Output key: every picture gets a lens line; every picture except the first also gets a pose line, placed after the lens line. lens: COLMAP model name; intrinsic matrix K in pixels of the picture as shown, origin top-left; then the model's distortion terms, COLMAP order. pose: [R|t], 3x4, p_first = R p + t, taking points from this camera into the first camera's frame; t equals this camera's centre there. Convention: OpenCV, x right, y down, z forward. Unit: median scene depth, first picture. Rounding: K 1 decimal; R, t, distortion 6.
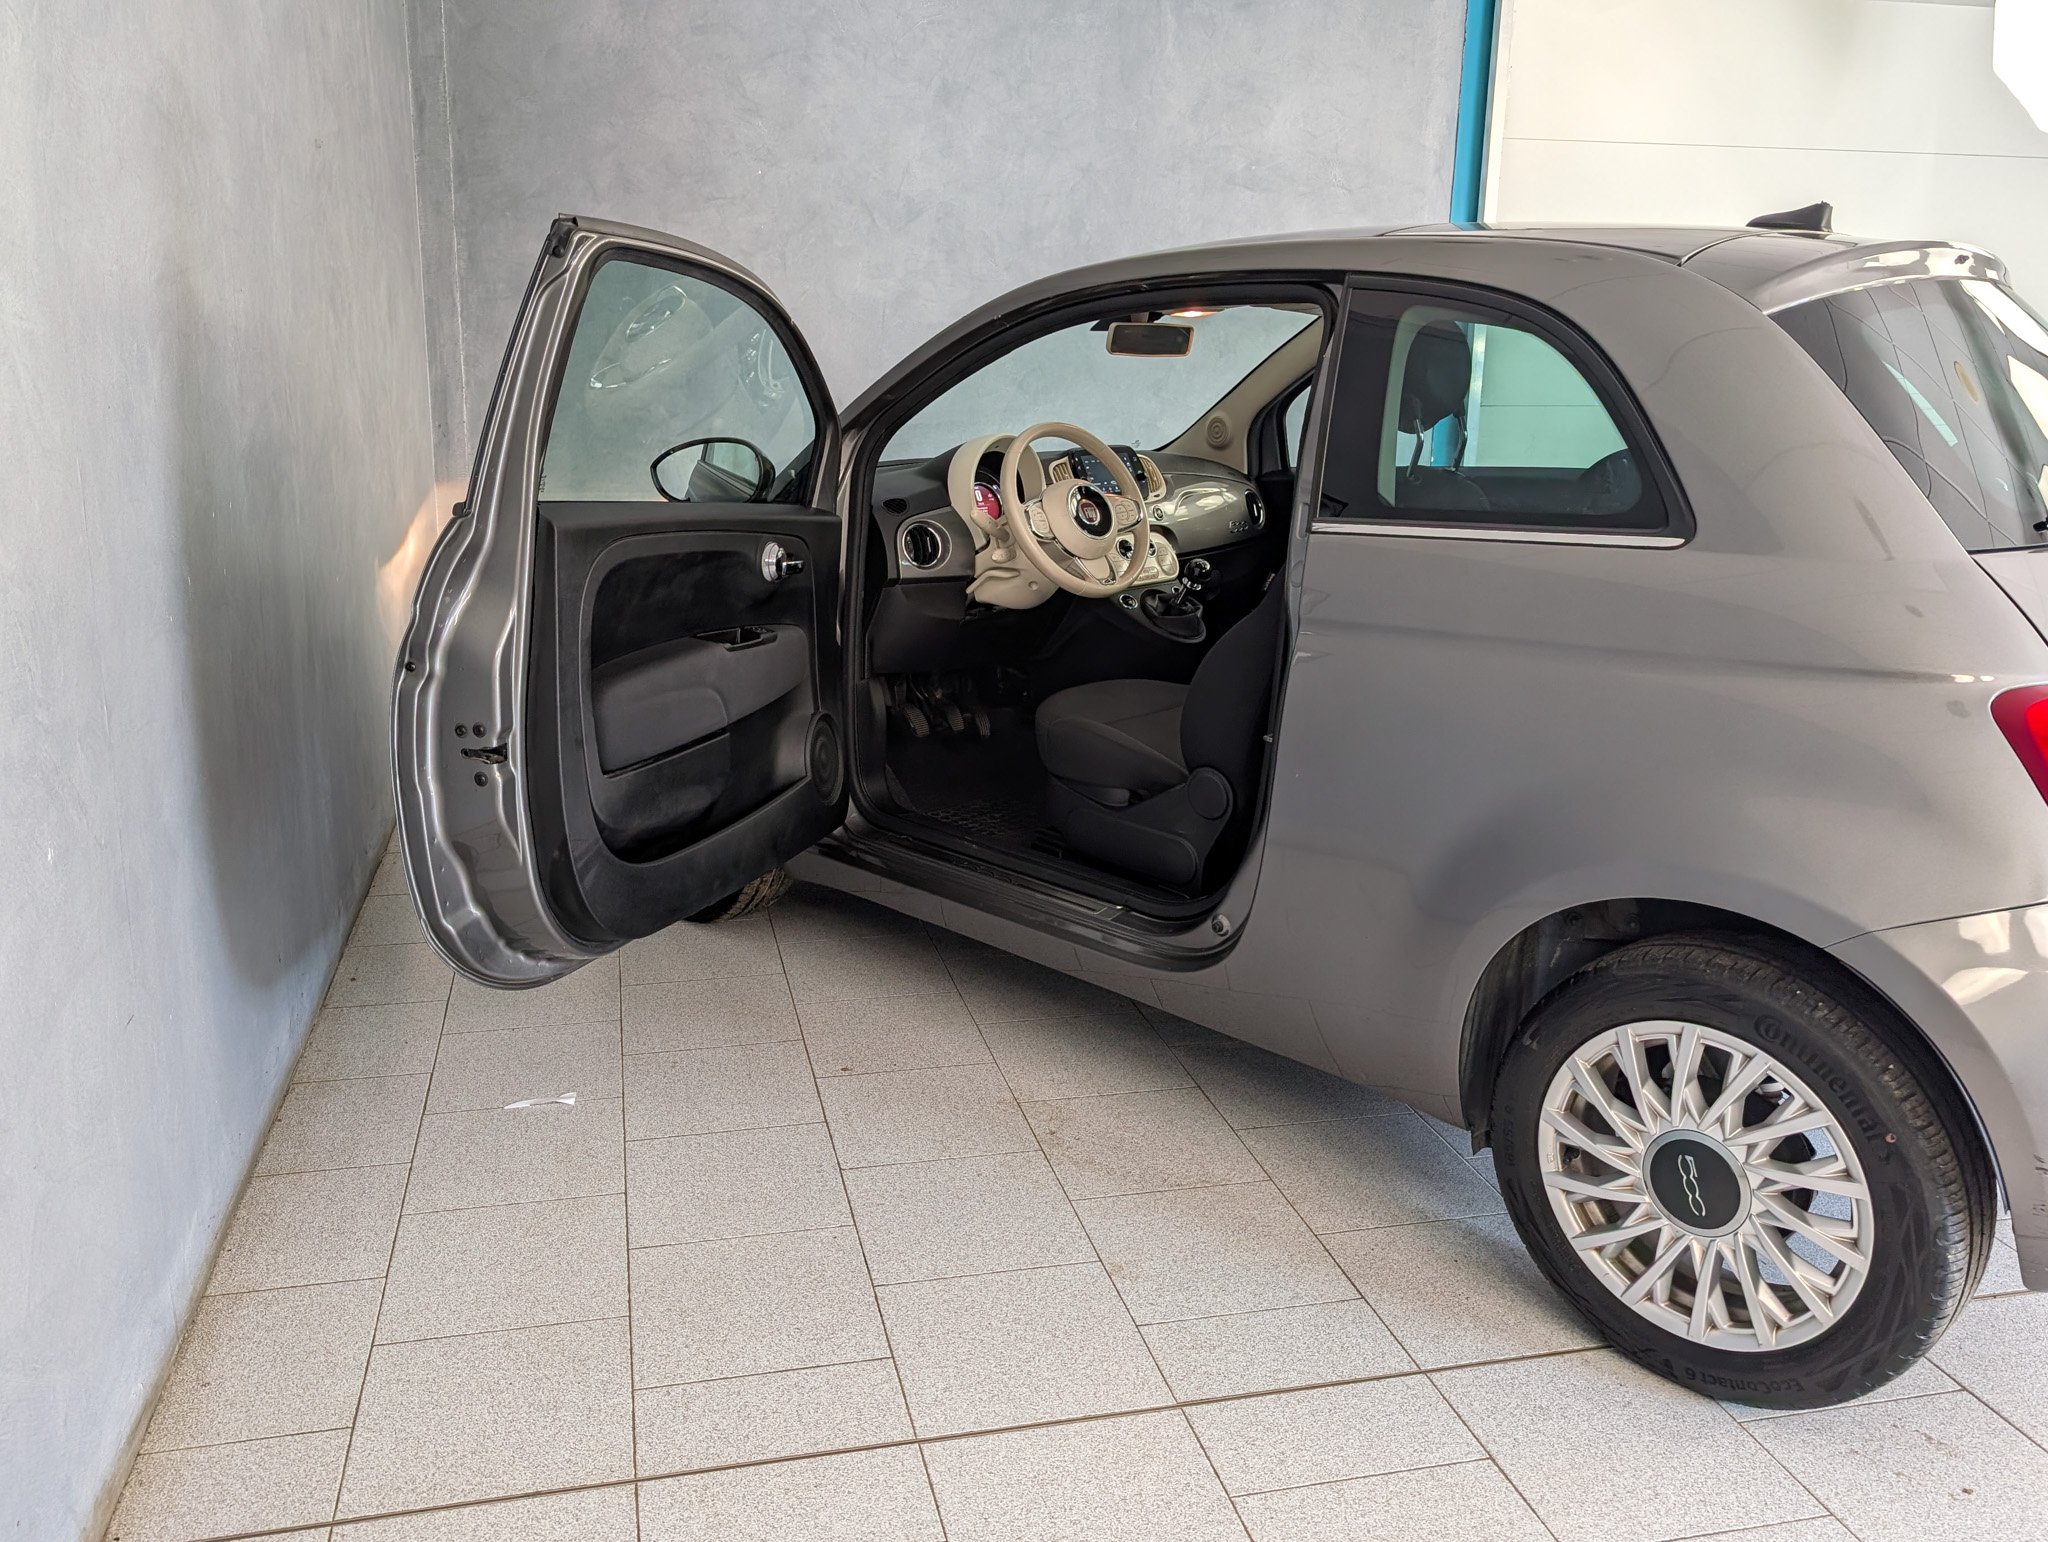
lens RADIAL K [[1684.6, 0, 971.4], [0, 1684.6, 774.5], [0, 0, 1]] dist [0.084834, -0.186951]
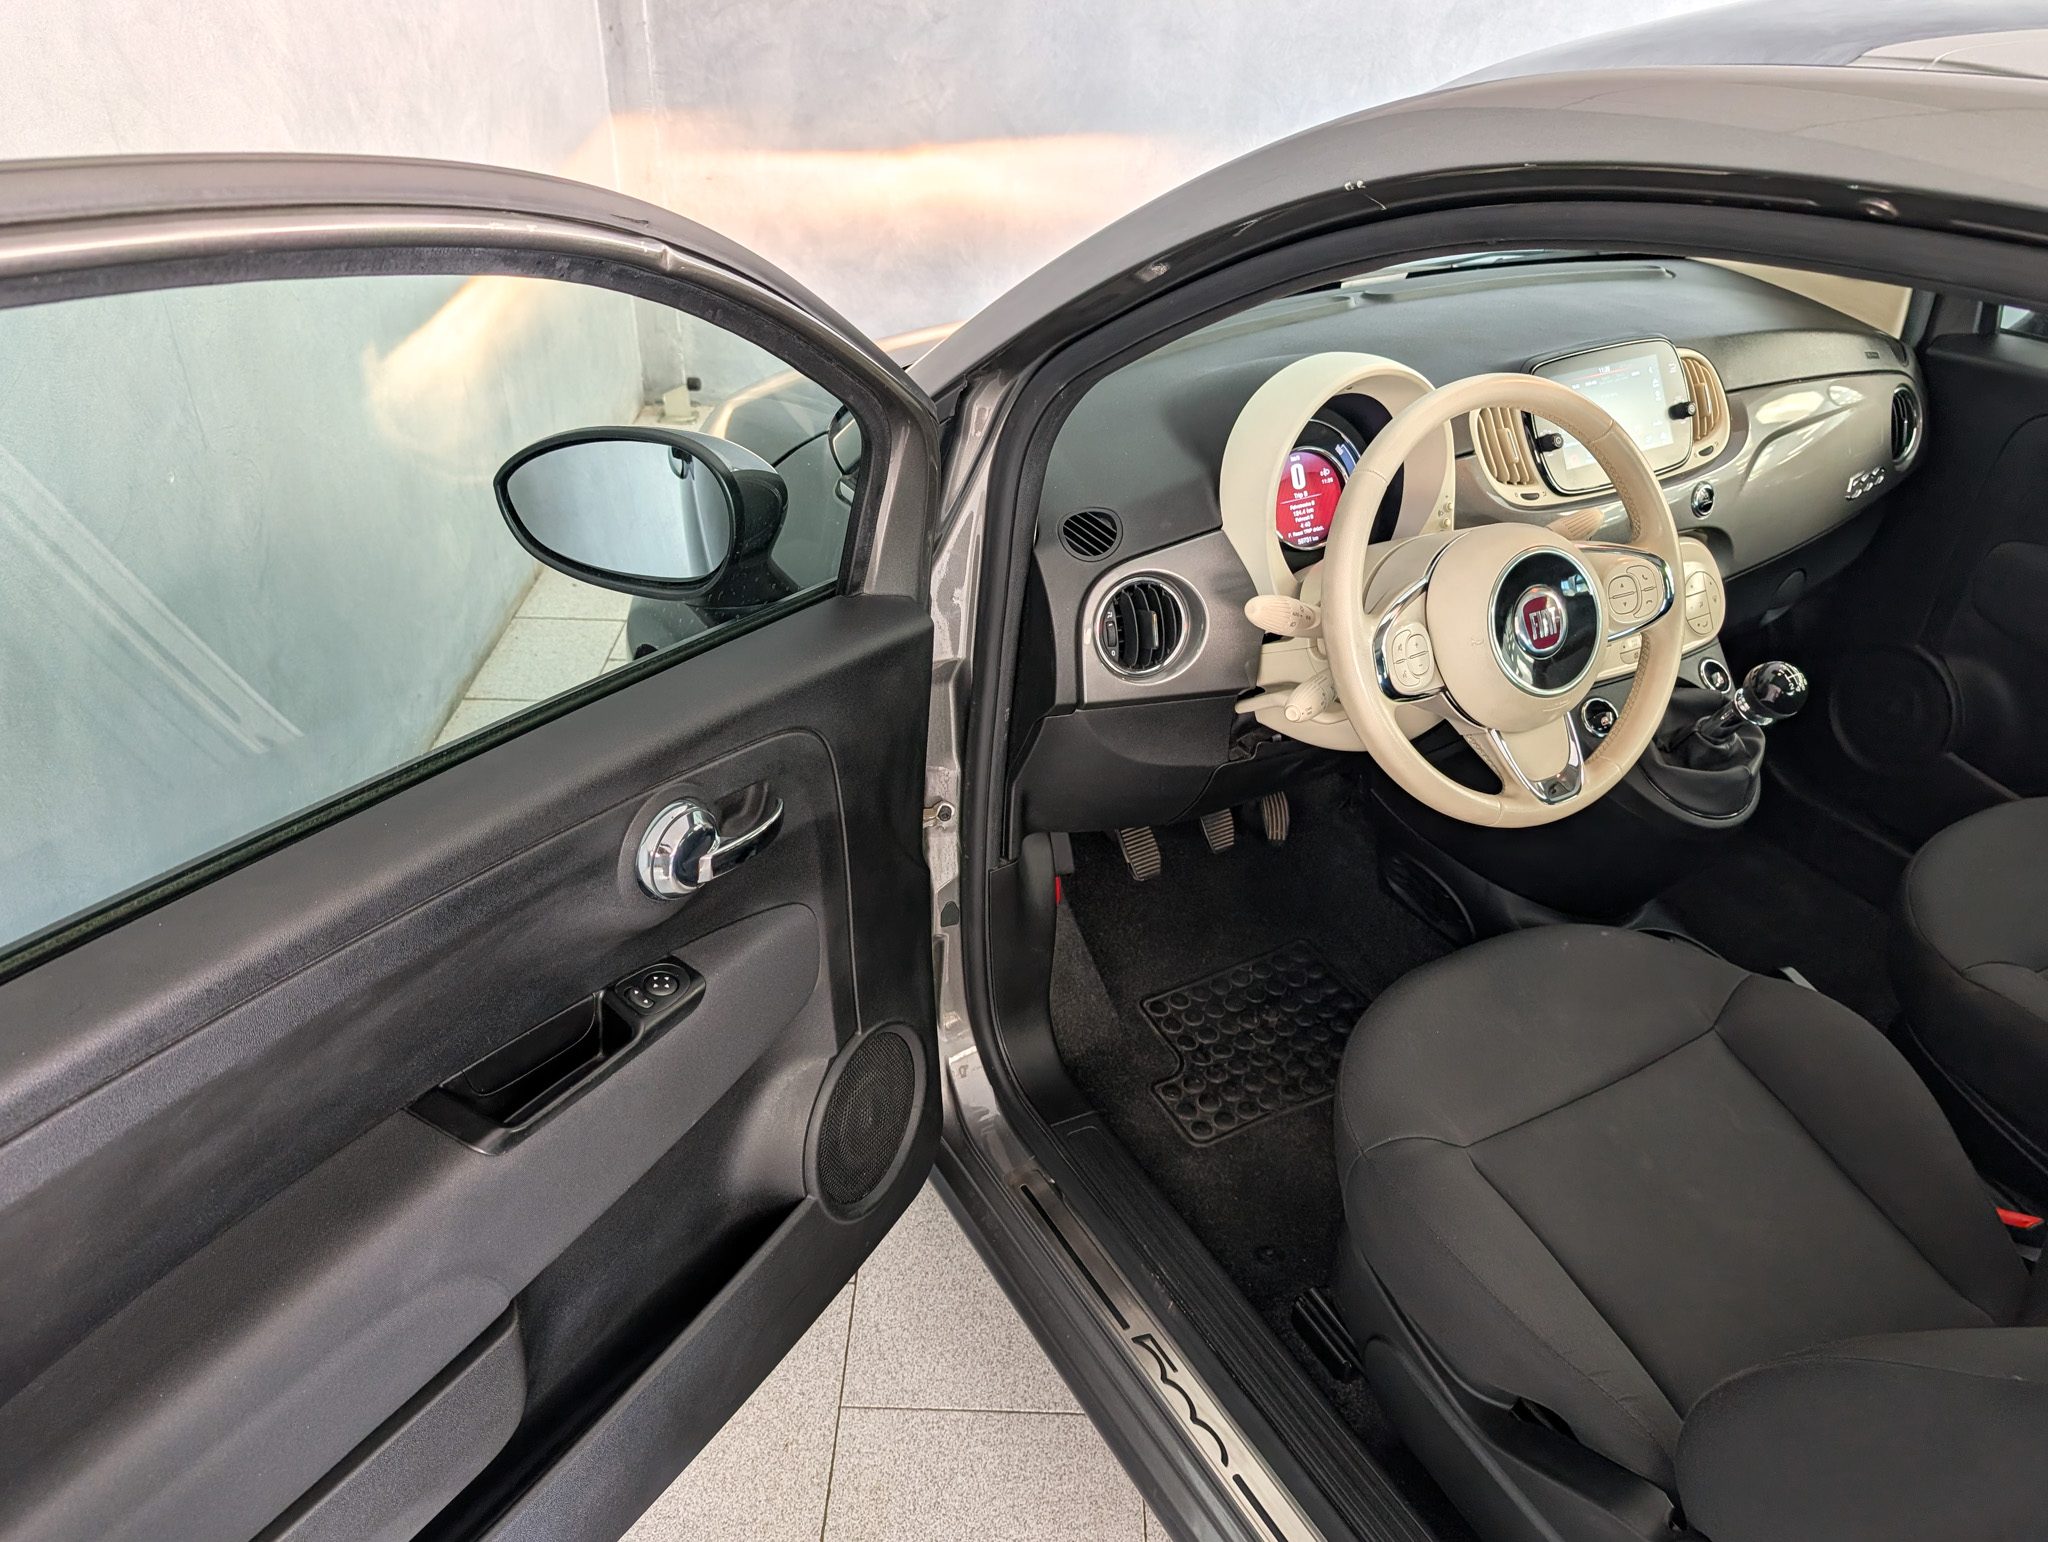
lens RADIAL K [[1555.8, 0, 1024.0], [0, 1555.8, 771.0], [0, 0, 1]] dist [0.026428, -0.007348]
pose [[0.972555, 0.137197, -0.187922, 0.021904], [-0.071476, 0.944771, 0.319842, -0.216305], [0.221424, -0.297632, 0.928648, 0.562793]]
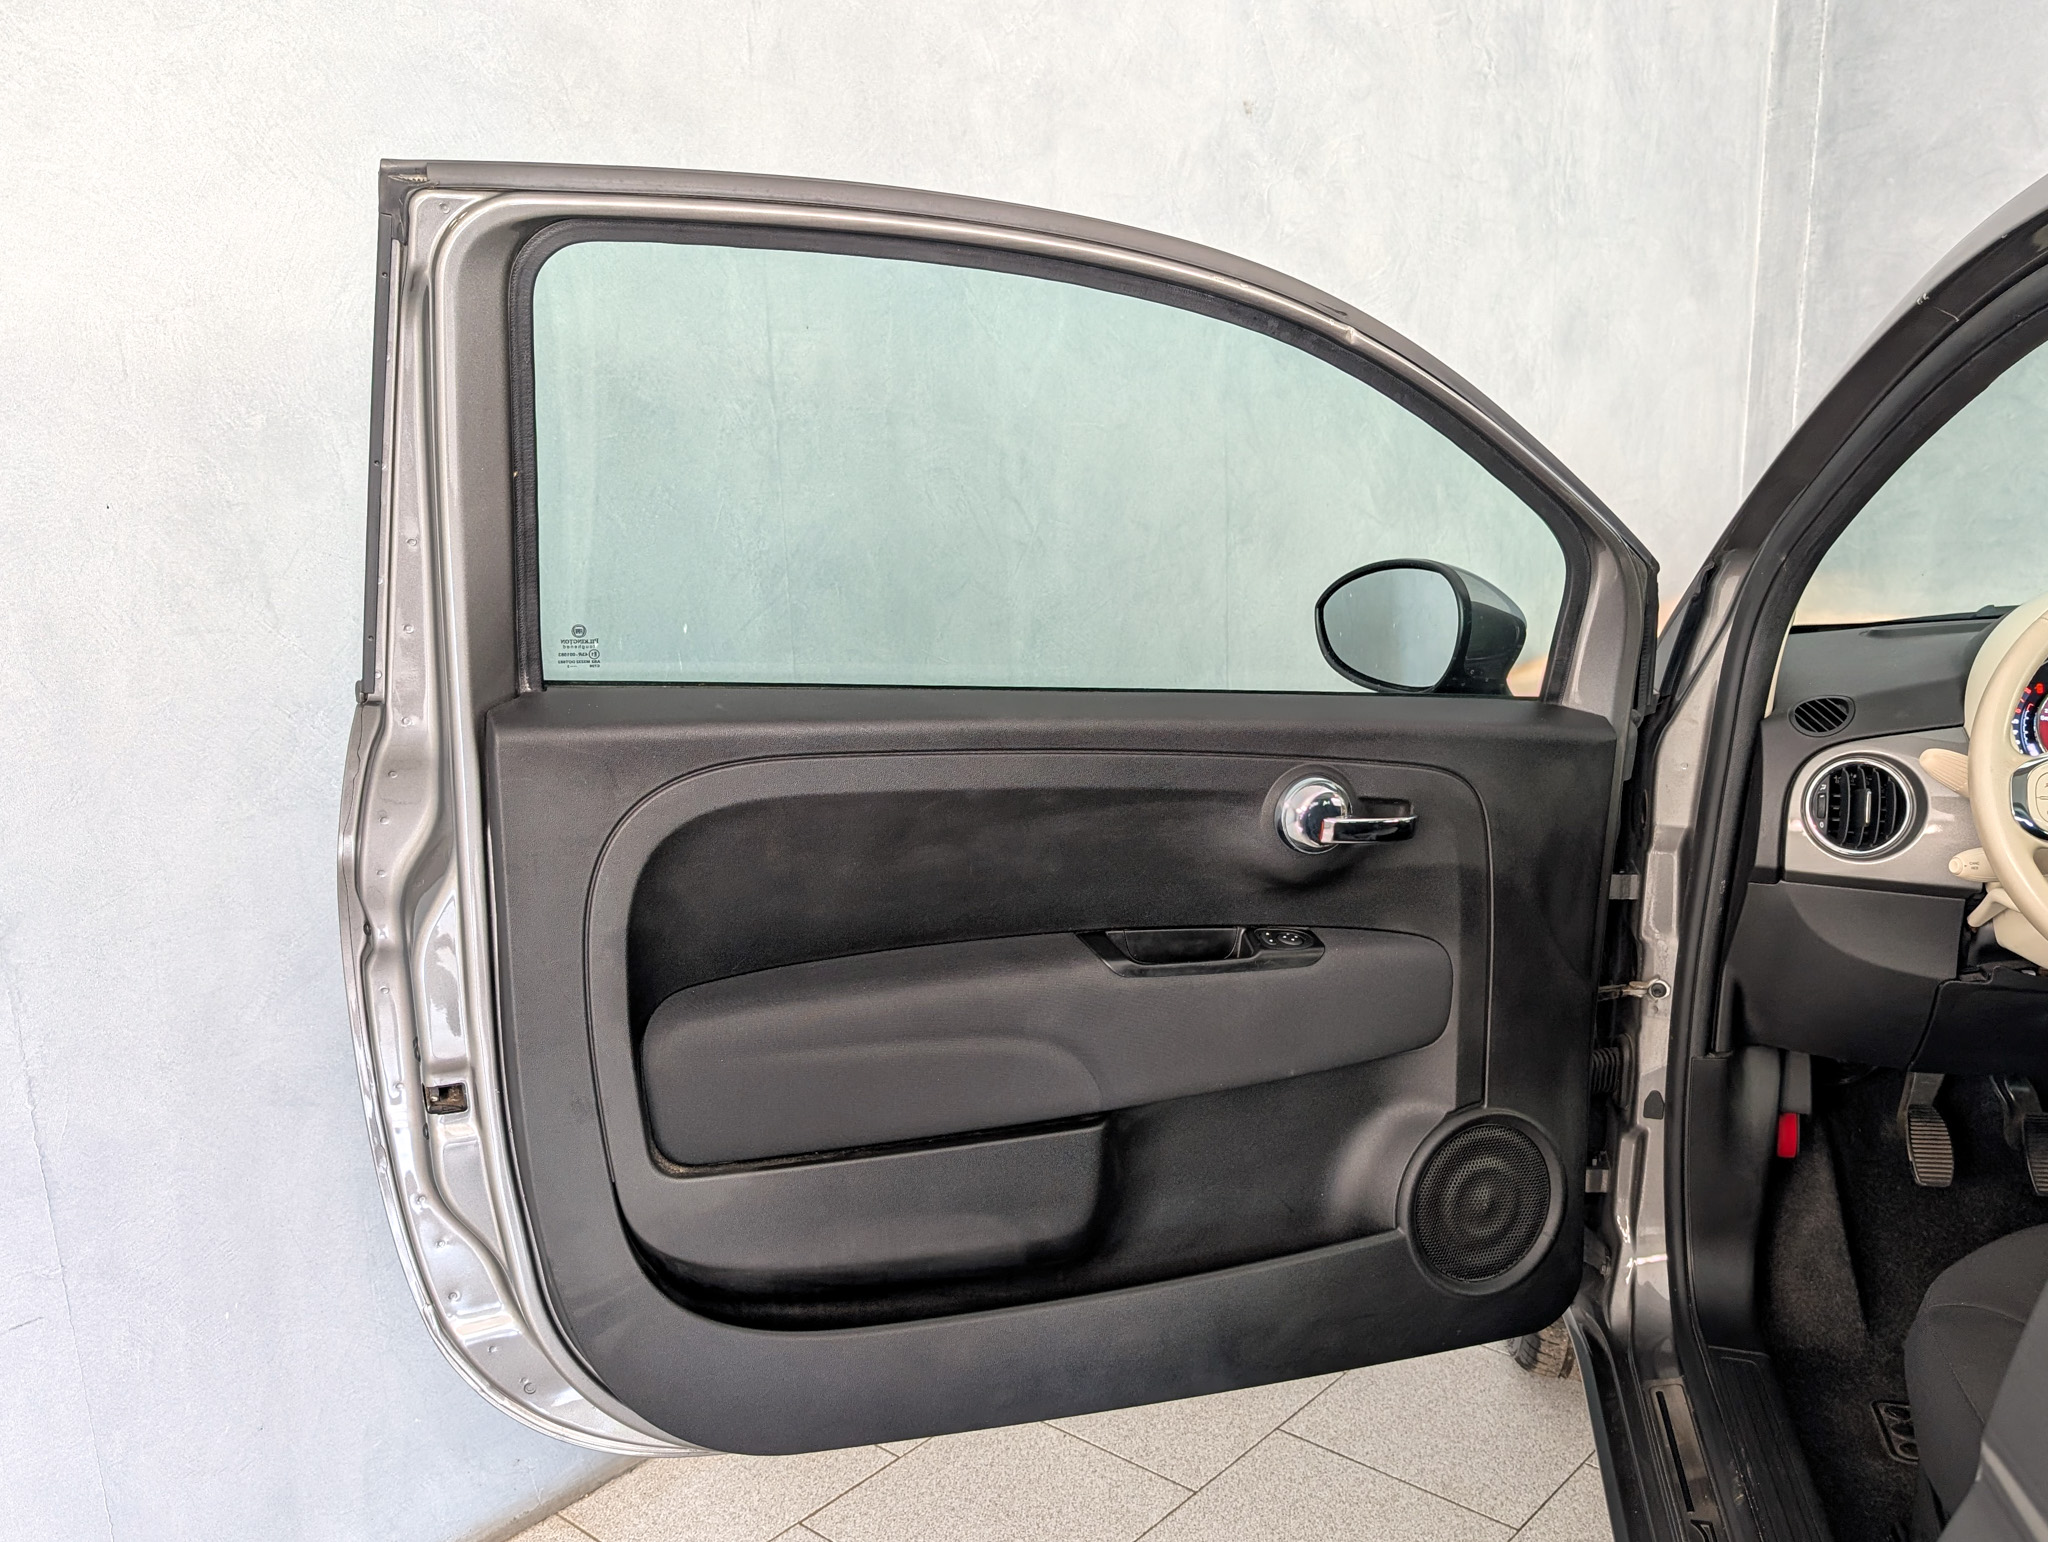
lens RADIAL K [[1805.9, 0, 1029.9], [0, 1805.9, 868.2], [0, 0, 1]] dist [0.002857, 0.000899]
pose [[0.588522, 0.187892, -0.786345, 0.213848], [-0.173705, 0.979292, 0.103990, -0.123618], [0.789600, 0.075392, 0.608973, 0.494917]]
